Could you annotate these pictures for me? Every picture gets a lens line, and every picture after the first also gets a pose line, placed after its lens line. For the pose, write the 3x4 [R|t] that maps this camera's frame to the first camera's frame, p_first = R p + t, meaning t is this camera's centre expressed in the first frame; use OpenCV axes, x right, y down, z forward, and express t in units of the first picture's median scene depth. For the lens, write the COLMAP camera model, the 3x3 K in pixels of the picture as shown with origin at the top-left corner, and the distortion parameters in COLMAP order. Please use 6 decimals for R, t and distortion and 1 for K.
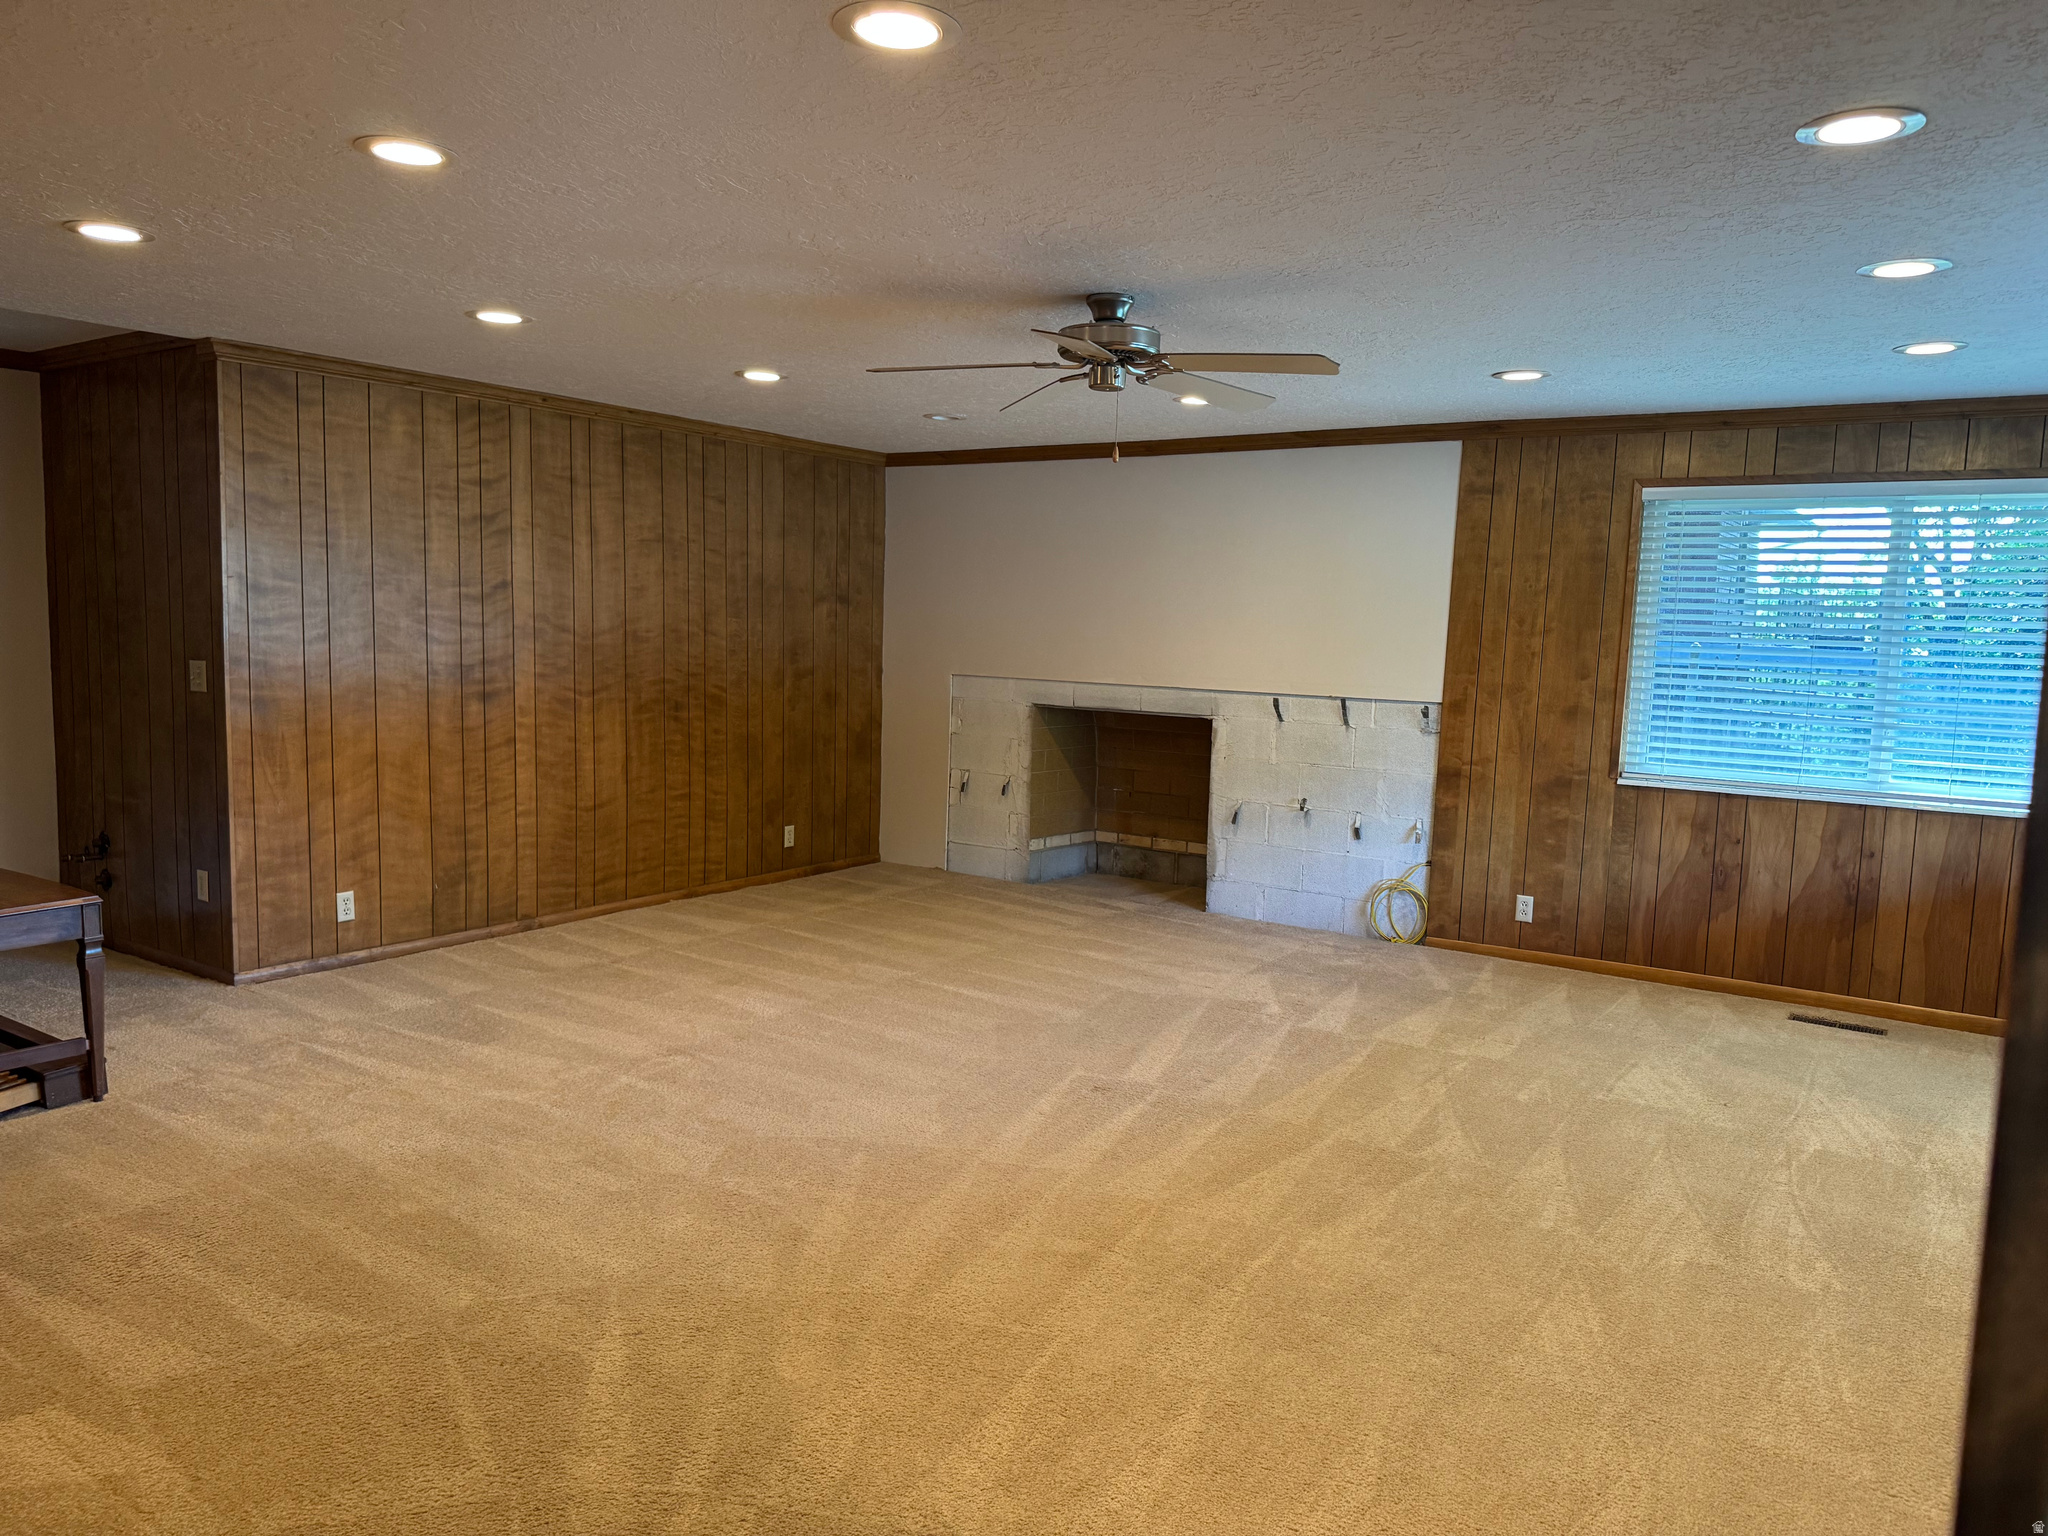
lens RADIAL K [[1504.0, 0, 1024.0], [0, 1504.0, 768.0], [0, 0, 1]] dist [0.135694, -0.285973]
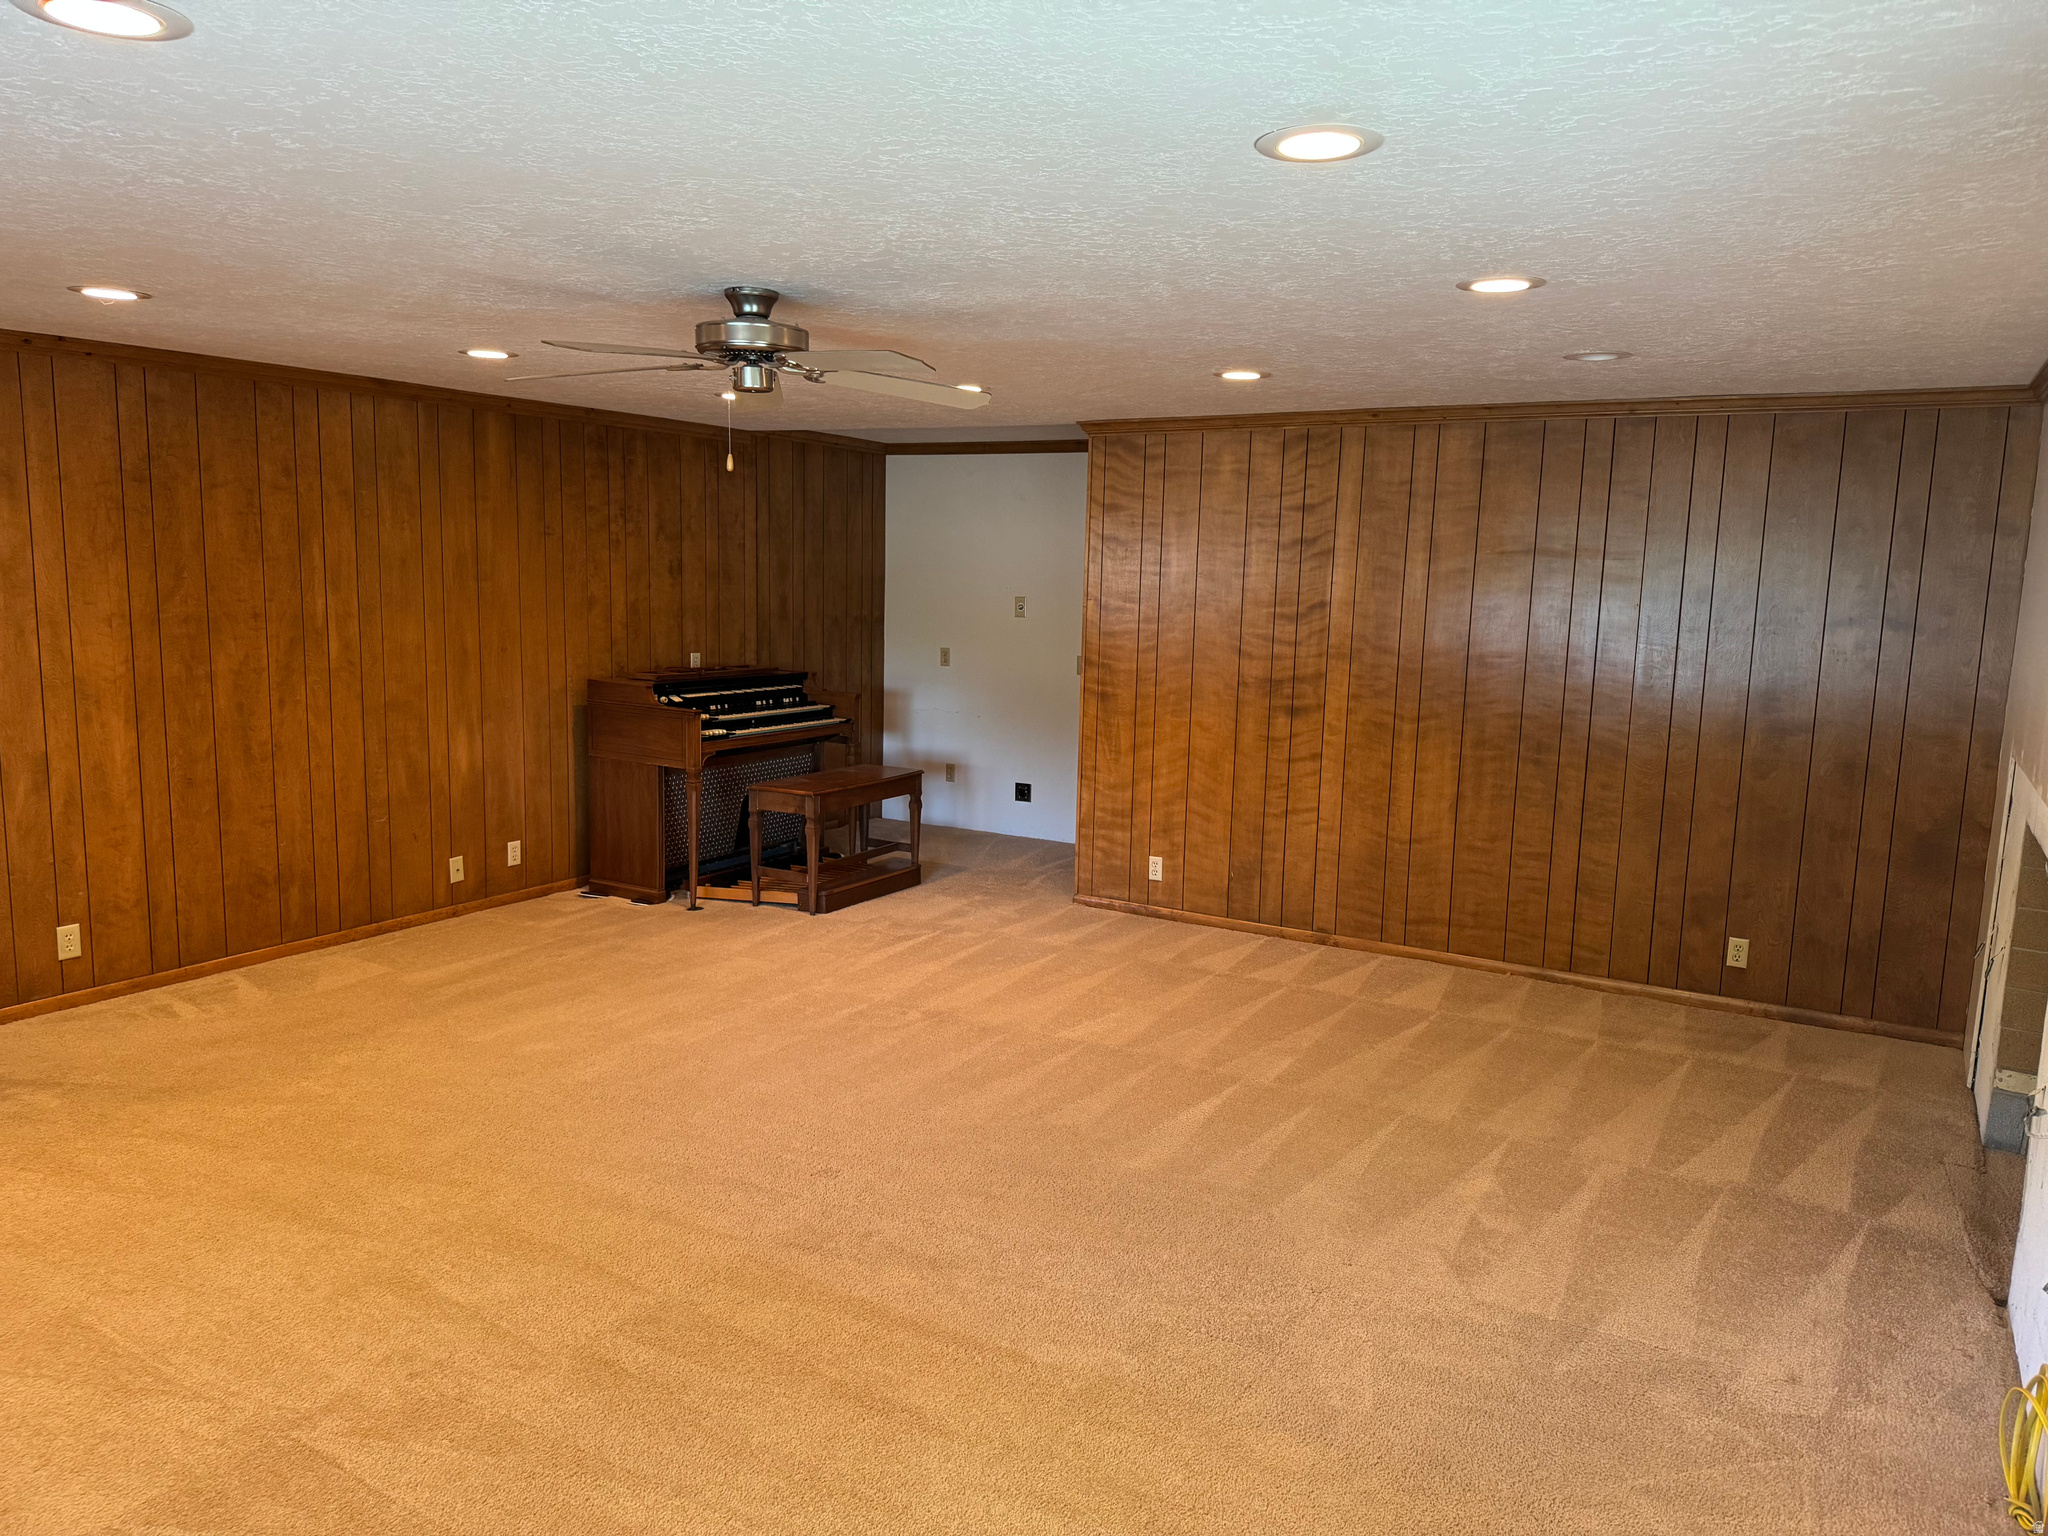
lens RADIAL K [[1423.7, 0, 1024.0], [0, 1423.7, 768.0], [0, 0, 1]] dist [0.119019, -0.134283]
pose [[0.038925, 0.109122, -0.993266, 0.639734], [-0.124320, 0.986825, 0.103542, -0.088675], [0.991478, 0.119452, 0.051978, 0.780626]]
